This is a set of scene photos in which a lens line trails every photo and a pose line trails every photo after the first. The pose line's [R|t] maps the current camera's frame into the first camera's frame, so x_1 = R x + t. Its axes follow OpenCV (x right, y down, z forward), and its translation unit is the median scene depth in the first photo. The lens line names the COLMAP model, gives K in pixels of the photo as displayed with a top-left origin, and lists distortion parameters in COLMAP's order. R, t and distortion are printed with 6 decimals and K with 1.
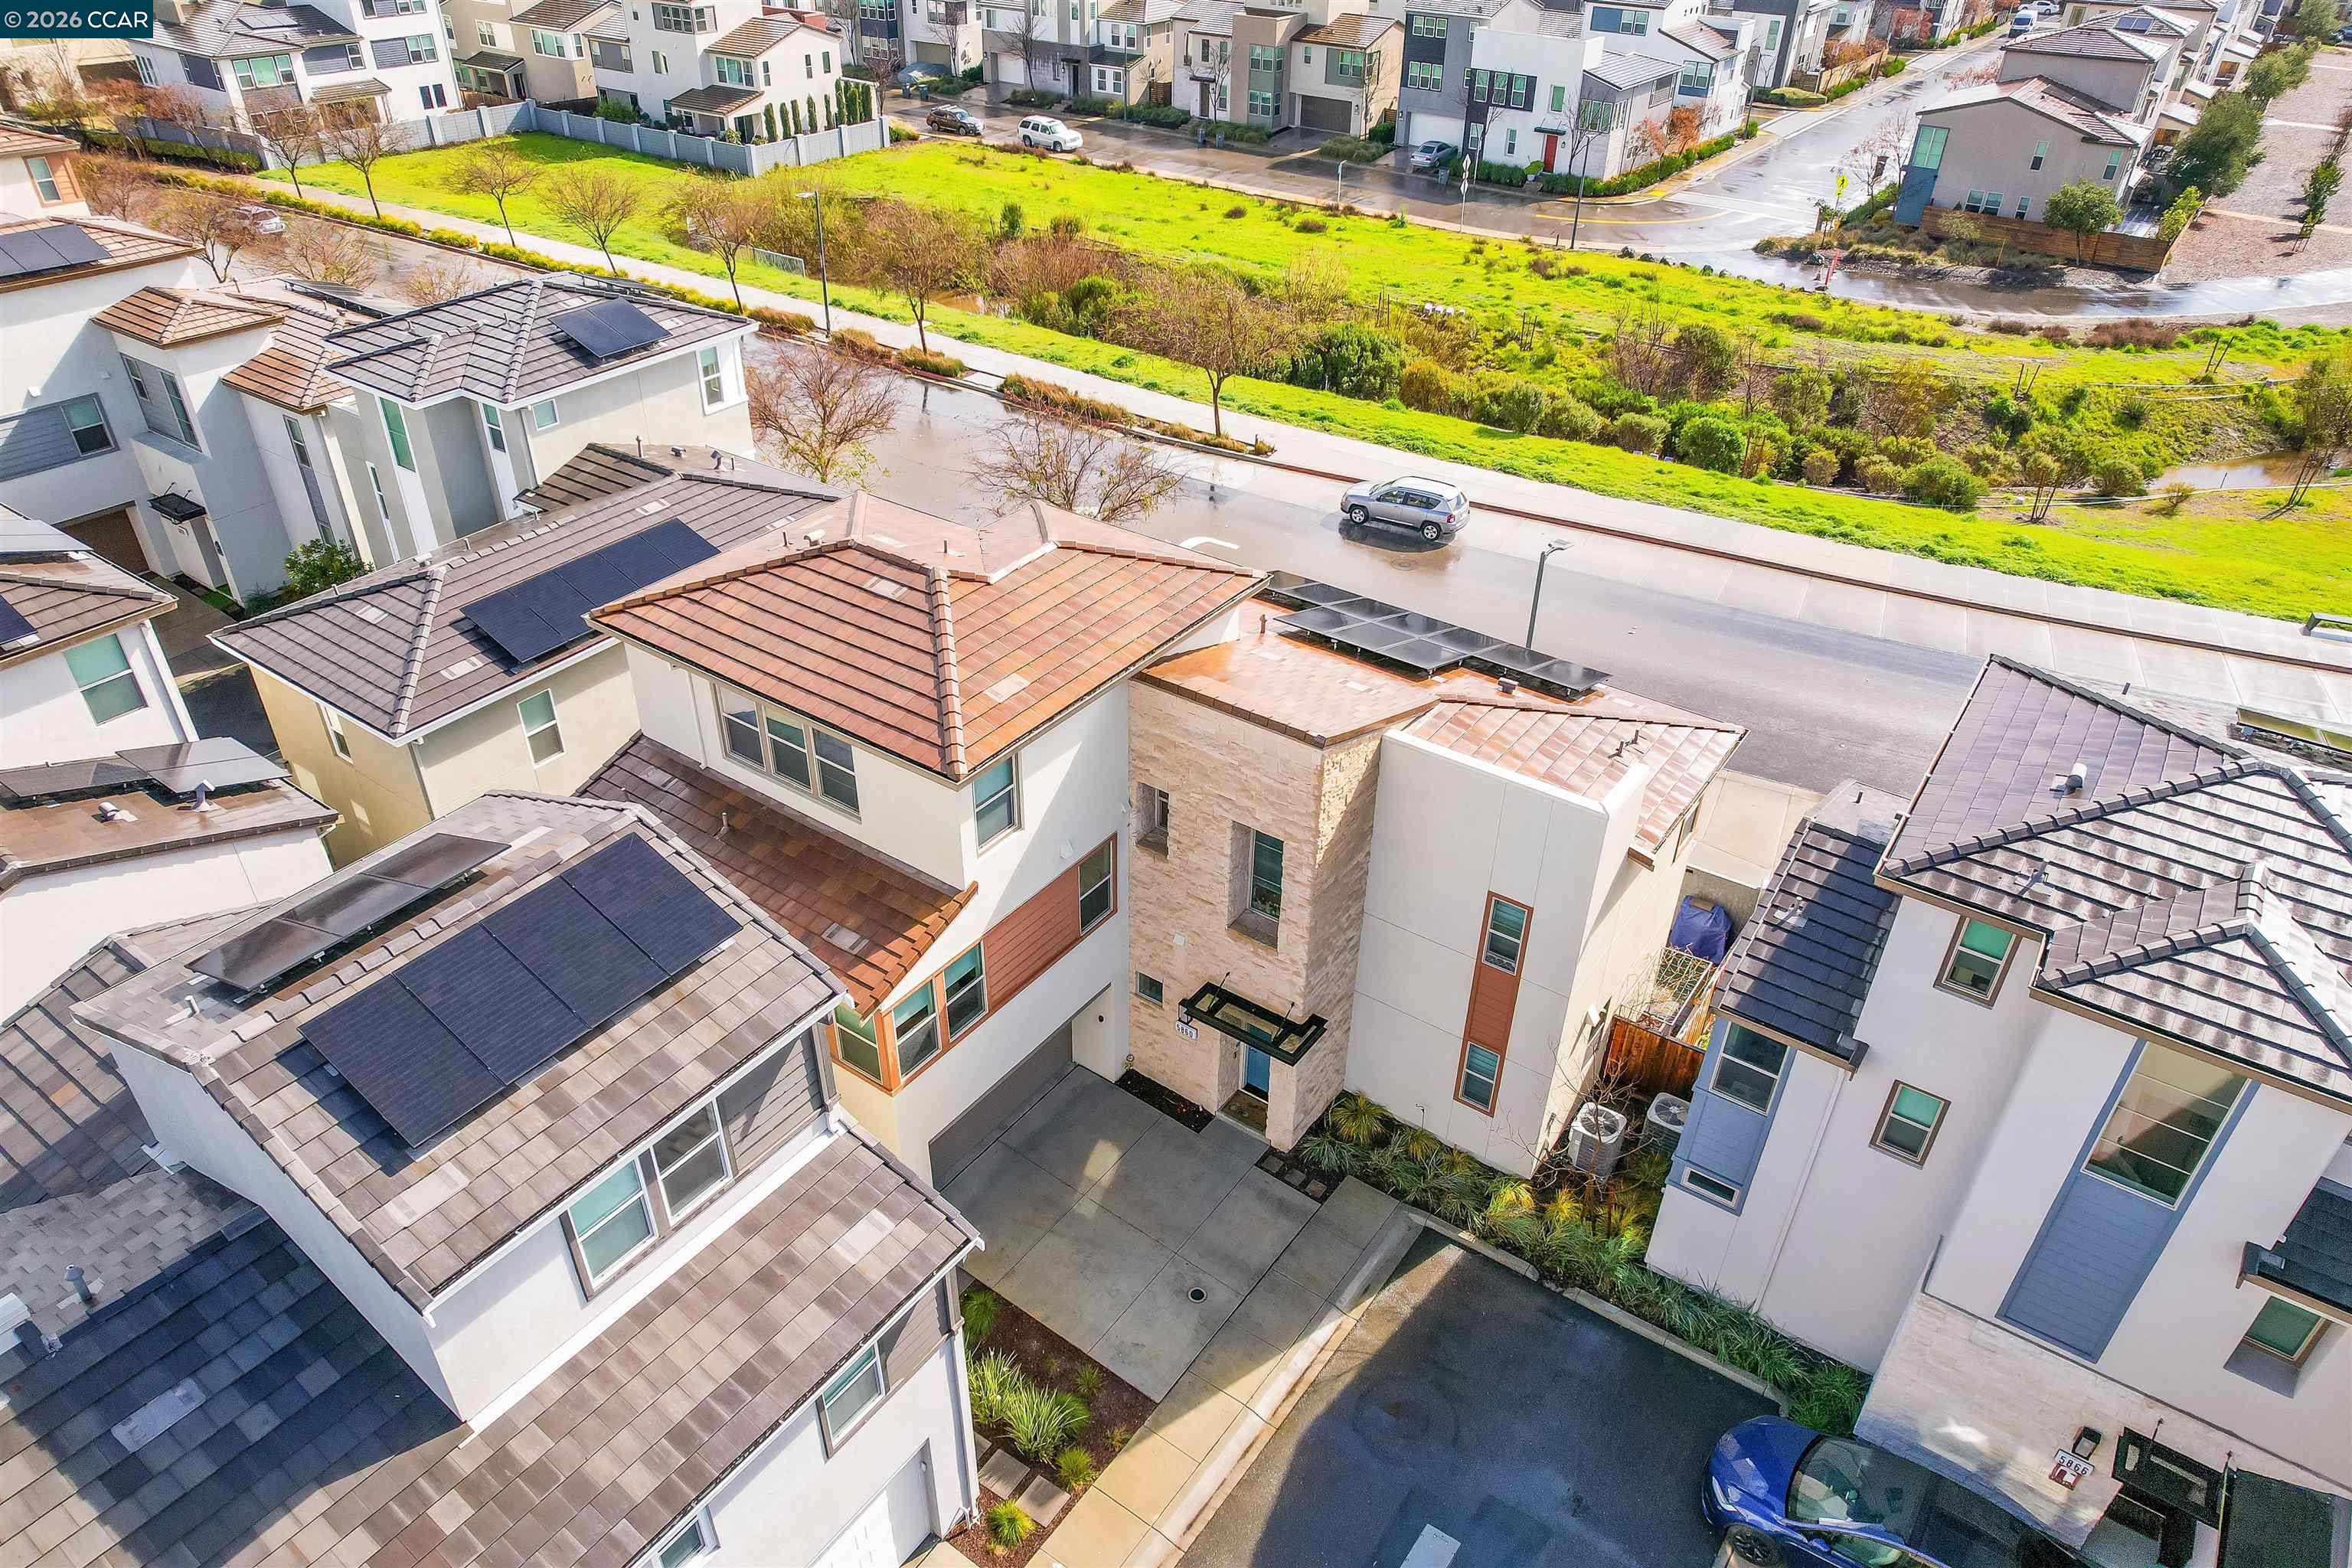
lens RADIAL K [[1517.5, 0, 1176.6], [0, 1517.5, 809.1], [0, 0, 1]] dist [-0.094421, 0.084158]
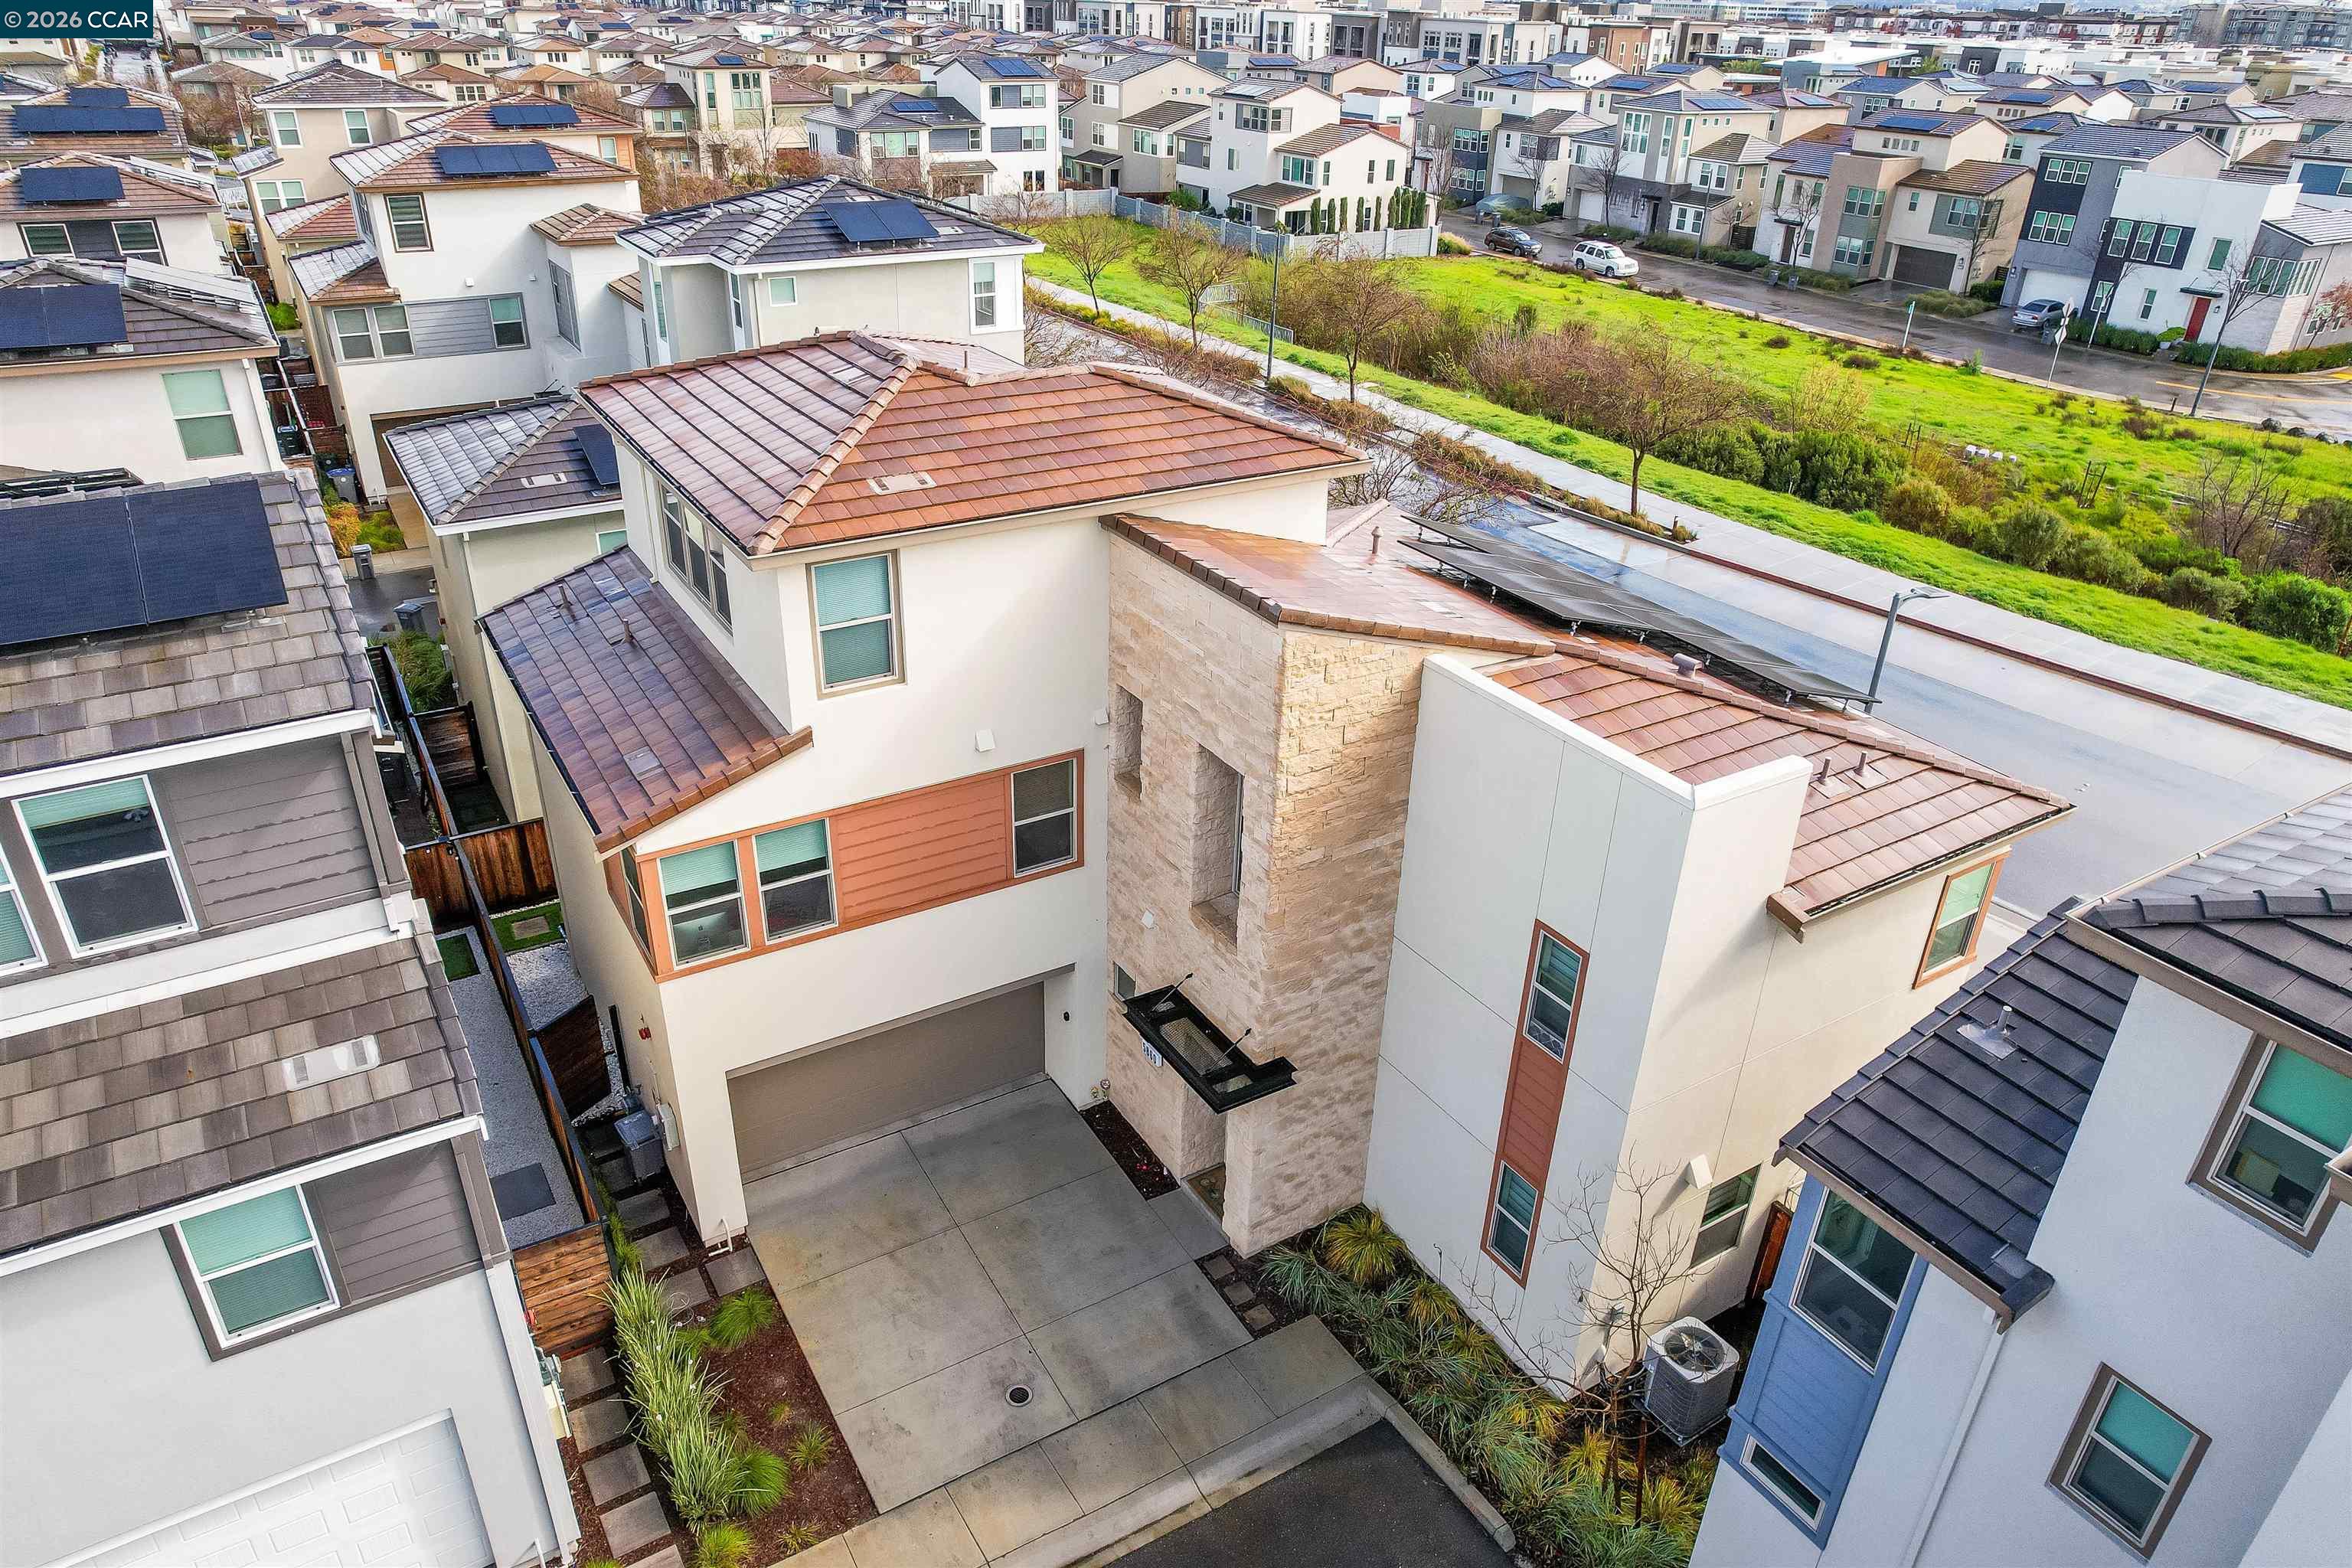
lens RADIAL K [[1517.5, 0, 1176.6], [0, 1517.5, 809.1], [0, 0, 1]] dist [-0.094421, 0.084158]
pose [[0.917413, 0.194939, -0.346917, 0.086351], [-0.233593, 0.969598, -0.072894, 0.028250], [0.322160, 0.147911, 0.935059, 0.102219]]
